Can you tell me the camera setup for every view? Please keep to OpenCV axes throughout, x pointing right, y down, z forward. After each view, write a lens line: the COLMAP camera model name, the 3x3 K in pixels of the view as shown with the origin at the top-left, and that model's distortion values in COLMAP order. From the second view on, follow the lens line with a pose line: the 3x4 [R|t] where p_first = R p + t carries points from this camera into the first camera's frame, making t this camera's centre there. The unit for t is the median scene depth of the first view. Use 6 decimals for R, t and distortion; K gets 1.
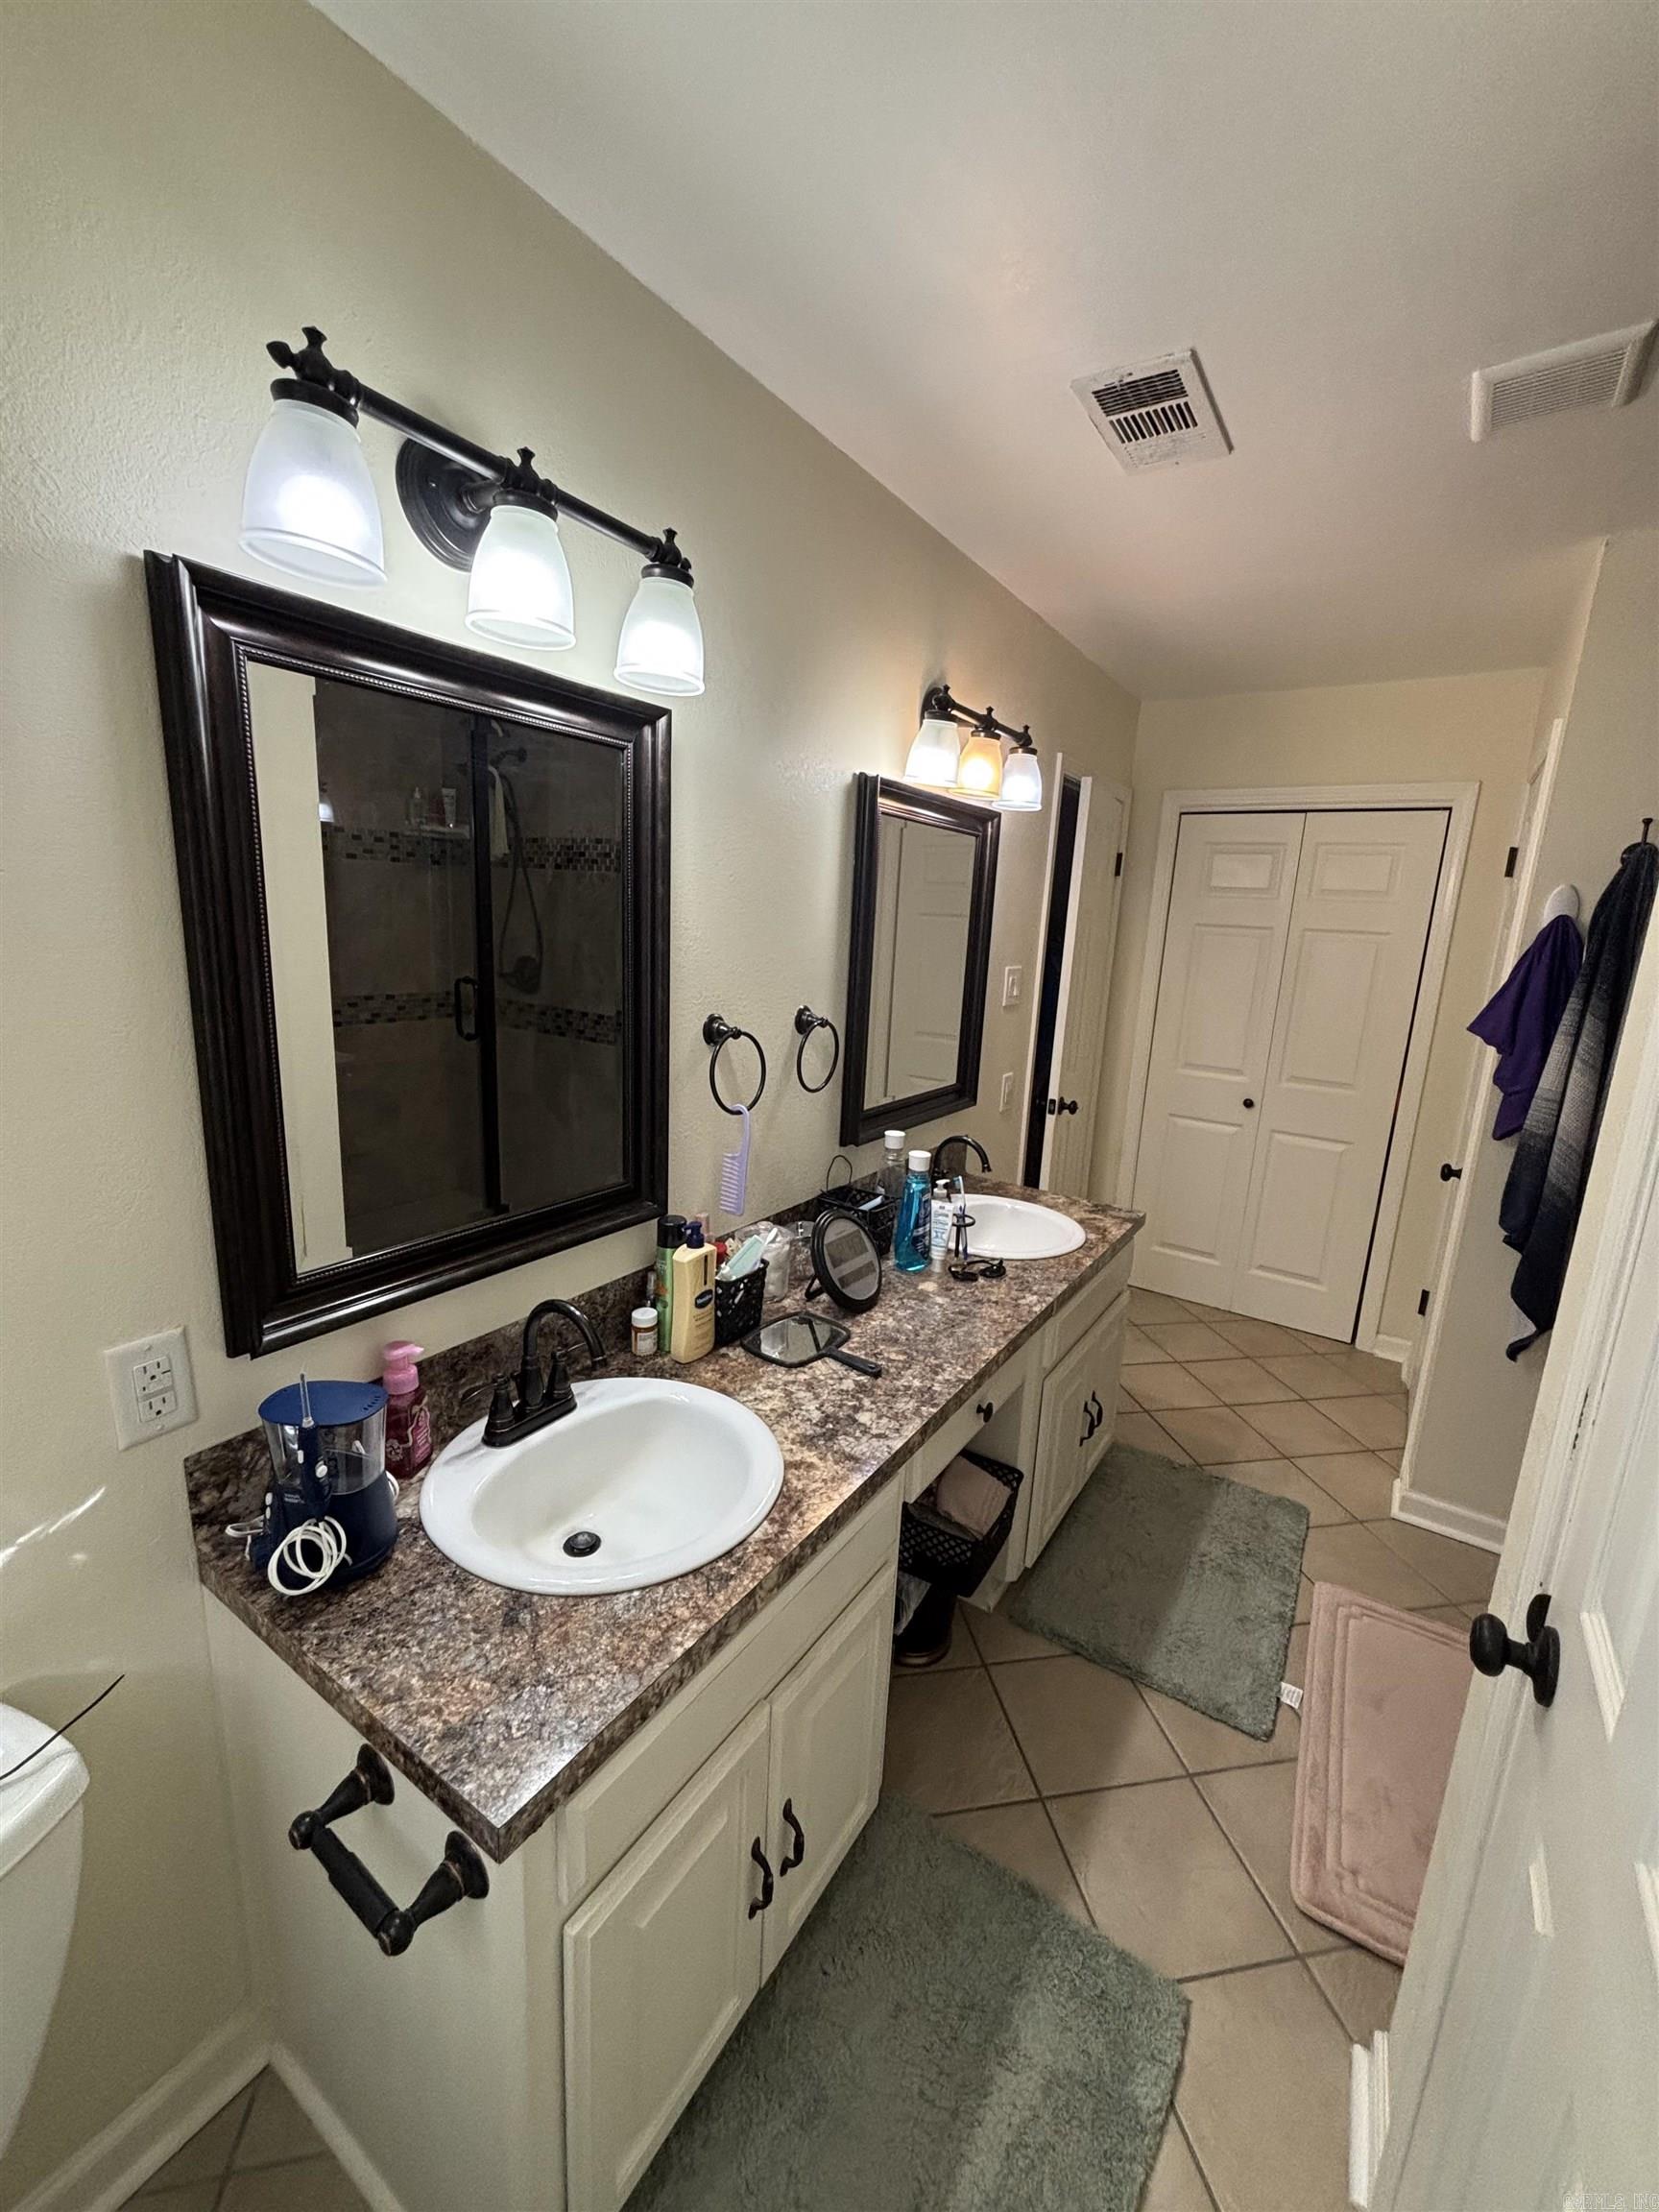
lens RADIAL K [[885.9, 0, 829.5], [0, 885.9, 1106.0], [0, 0, 1]] dist [0.001083, -0.000702]
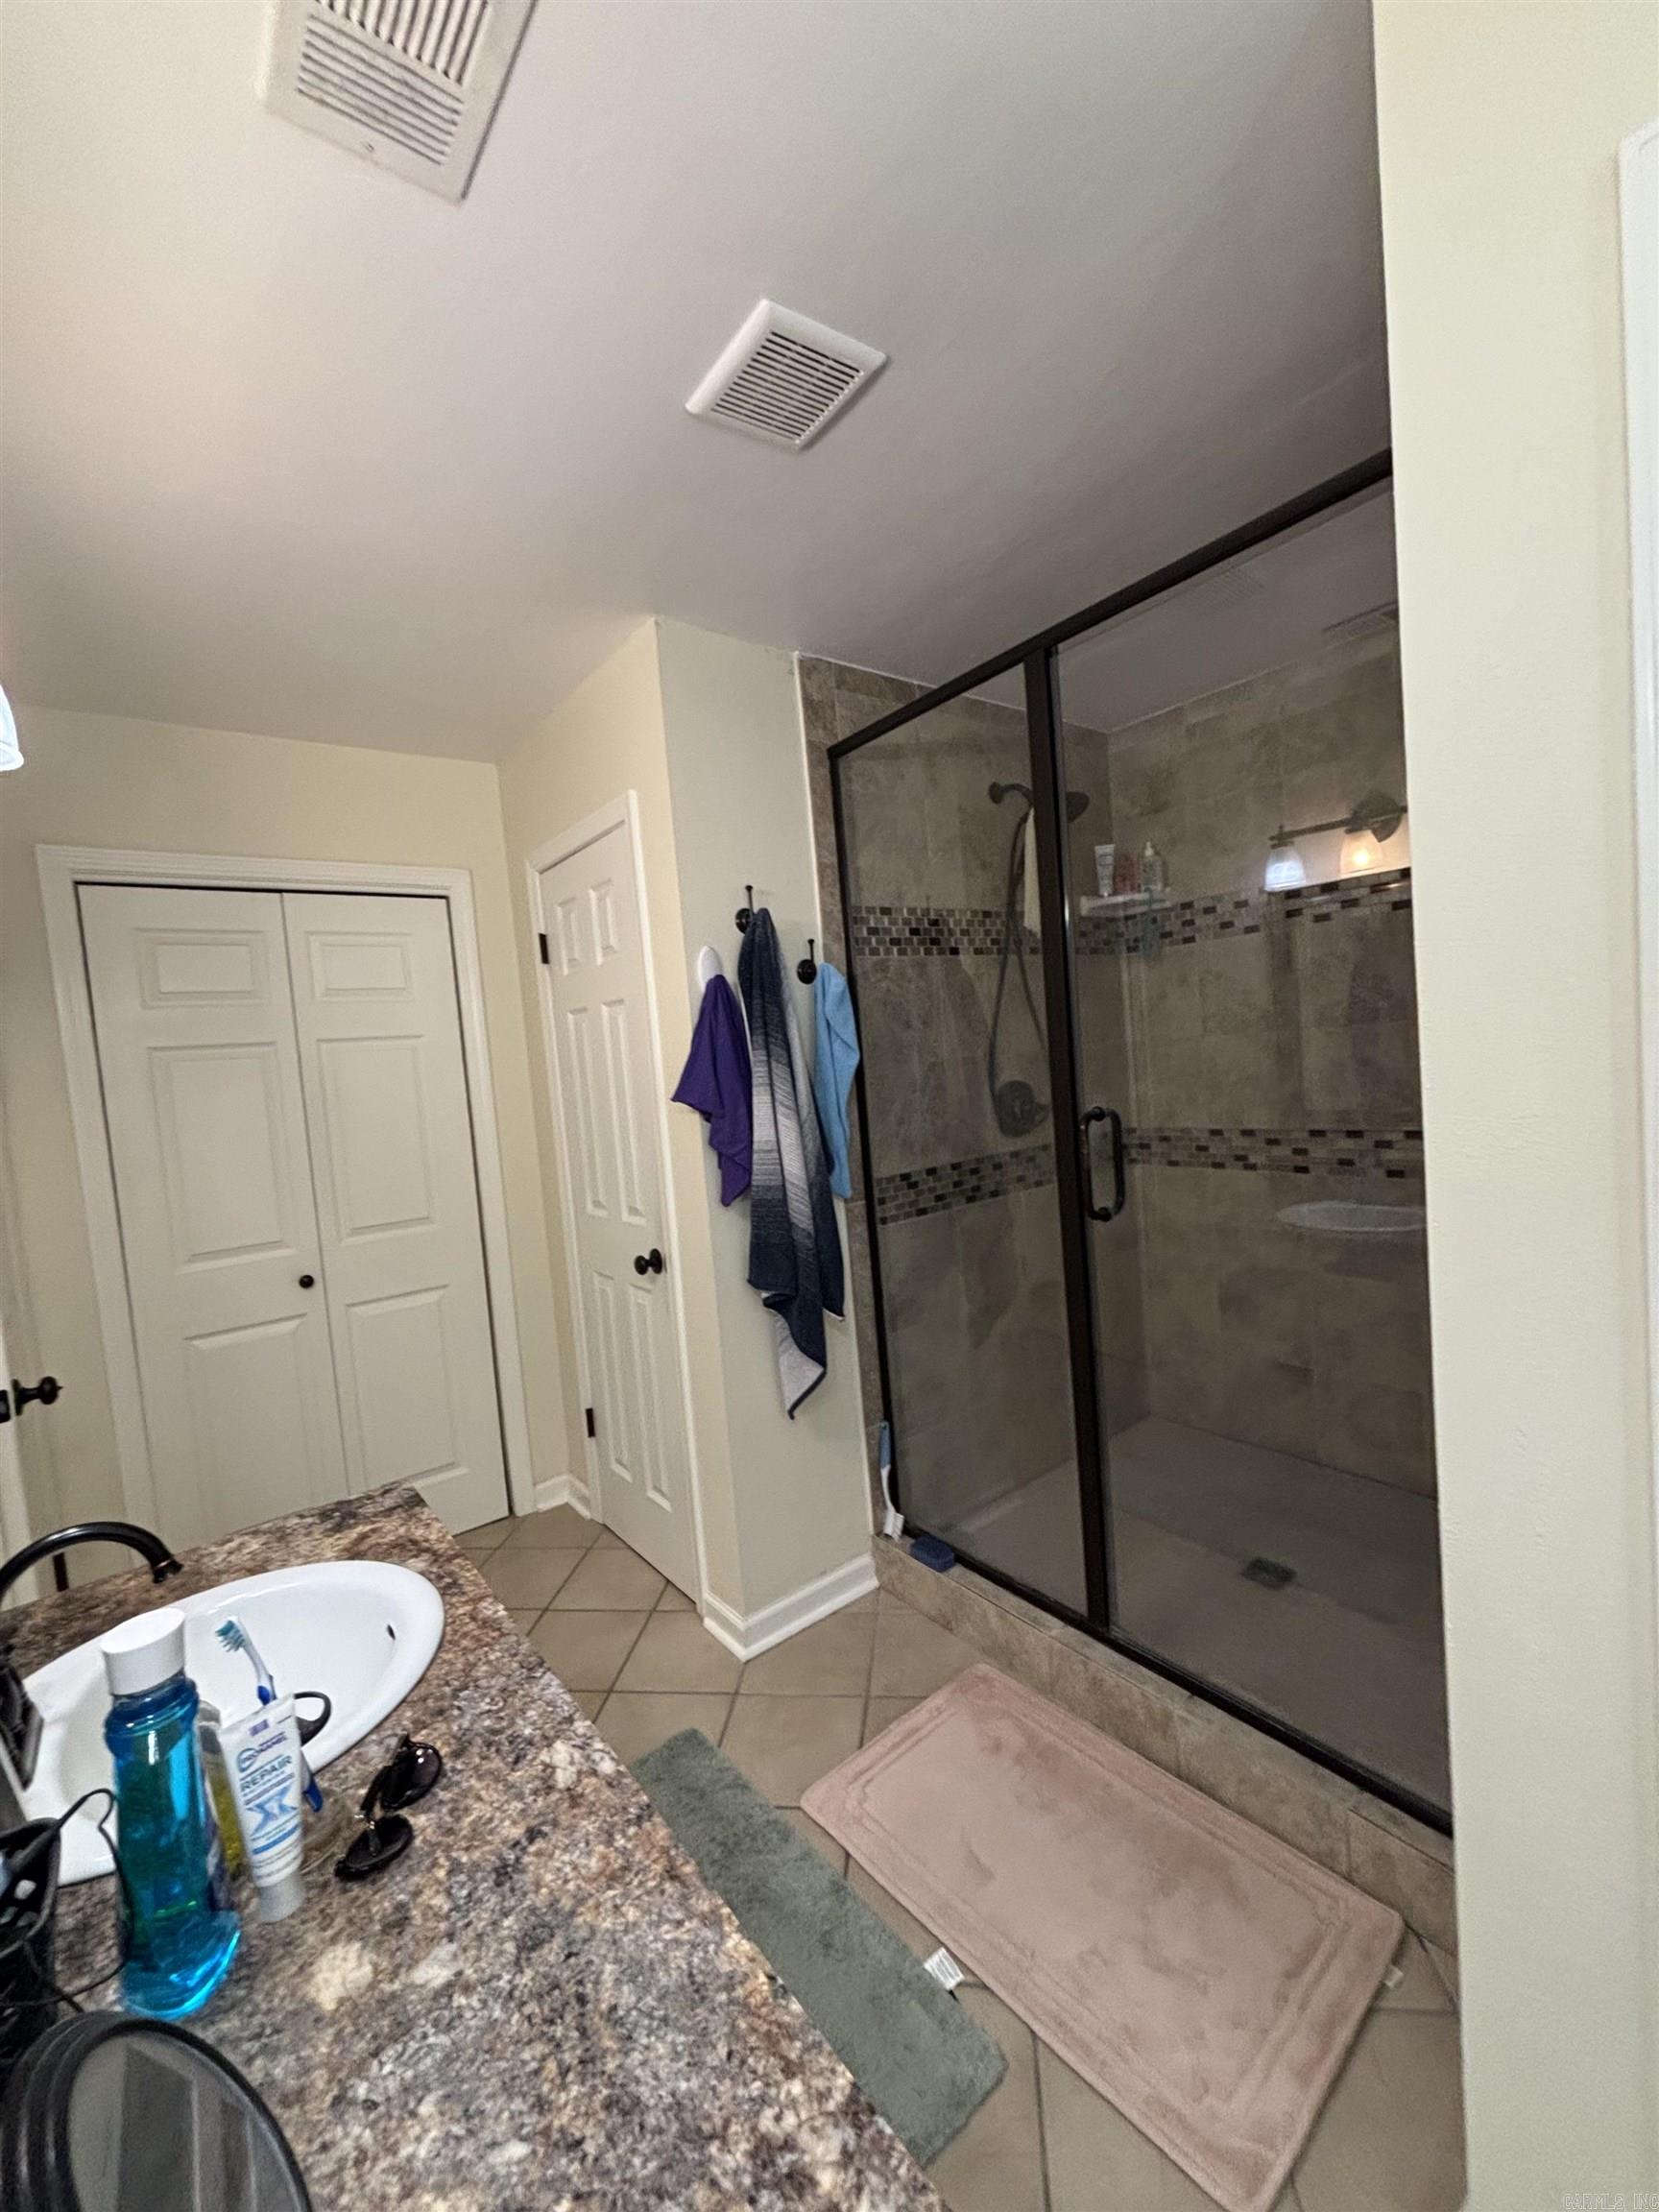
lens RADIAL K [[885.9, 0, 829.5], [0, 885.9, 1106.0], [0, 0, 1]] dist [0.001083, -0.000702]
pose [[0.305848, -0.123776, 0.944000, -0.099333], [0.291882, 0.955959, 0.030777, -0.062467], [-0.906235, 0.266124, 0.328506, 0.564929]]
